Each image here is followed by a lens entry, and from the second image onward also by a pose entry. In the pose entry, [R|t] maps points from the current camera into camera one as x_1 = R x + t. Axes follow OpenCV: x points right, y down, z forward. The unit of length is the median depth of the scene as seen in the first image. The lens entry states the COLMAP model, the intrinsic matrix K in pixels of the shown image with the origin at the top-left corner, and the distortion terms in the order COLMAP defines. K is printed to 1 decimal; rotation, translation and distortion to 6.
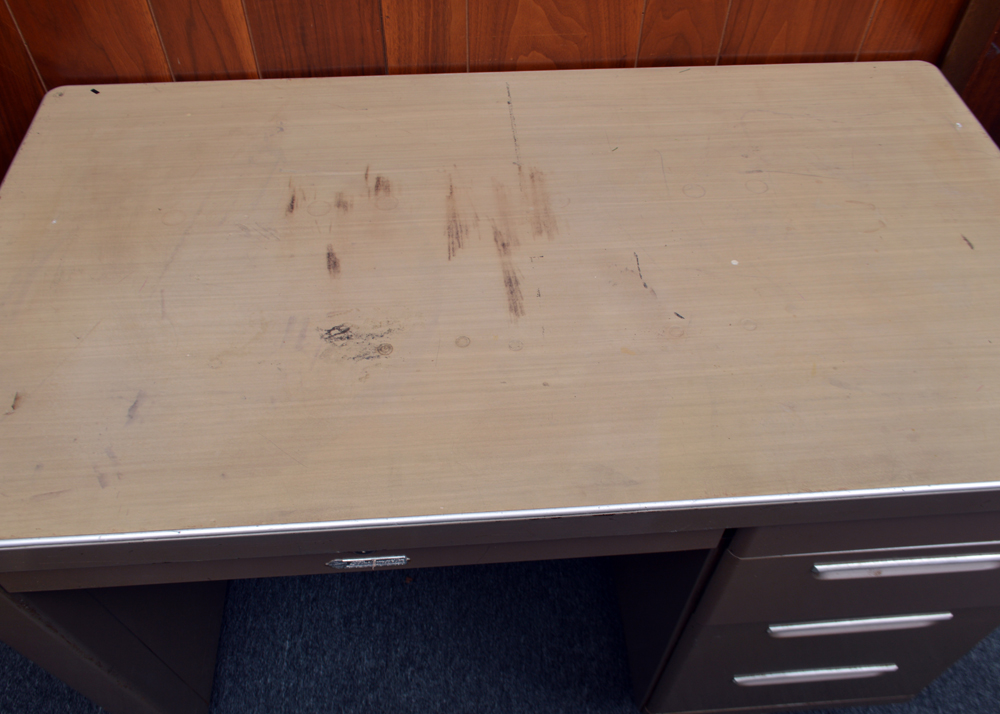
lens RADIAL K [[835.9, 0, 500.0], [0, 835.9, 357.0], [0, 0, 1]] dist [-0.010521, 0.019331]
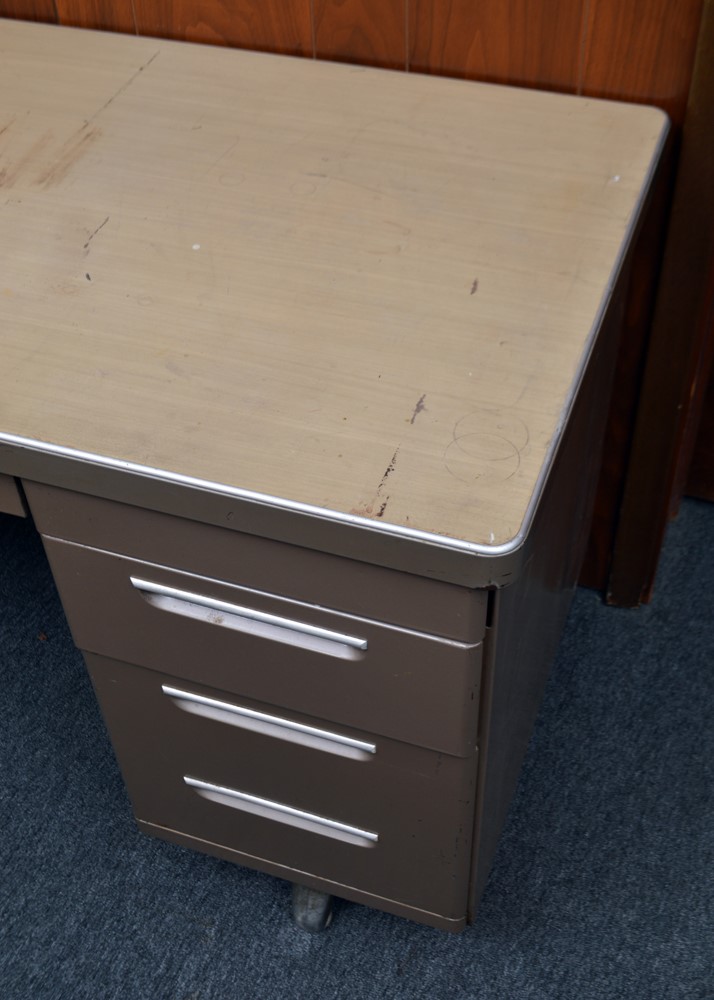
lens RADIAL K [[1219.6, 0, 357.0], [0, 1219.6, 500.0], [0, 0, 1]] dist [-0.012306, -0.018871]
pose [[0.913383, 0.260453, -0.312882, 0.811662], [-0.280694, 0.959575, -0.020638, 0.109439], [0.294859, 0.106674, 0.949568, -0.130575]]
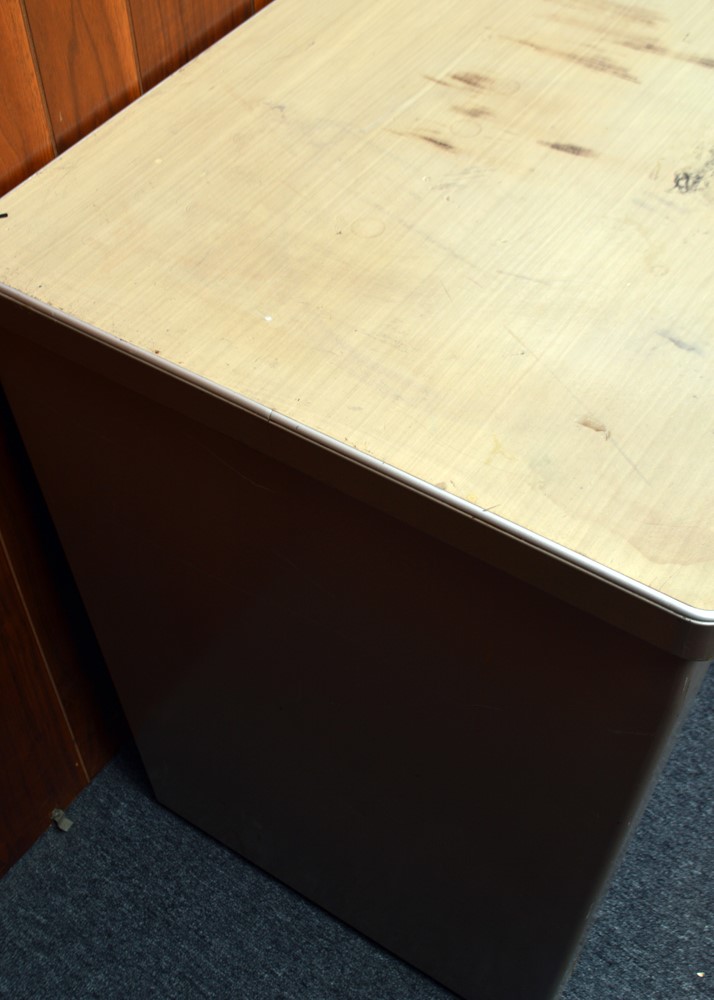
lens RADIAL K [[1331.8, 0, 357.0], [0, 1331.8, 500.0], [0, 0, 1]] dist [-0.001282, -0.035075]
pose [[0.621818, -0.604333, 0.498120, -1.018706], [0.619246, 0.768787, 0.159691, -0.162499], [-0.479455, 0.209160, 0.852276, 0.082304]]
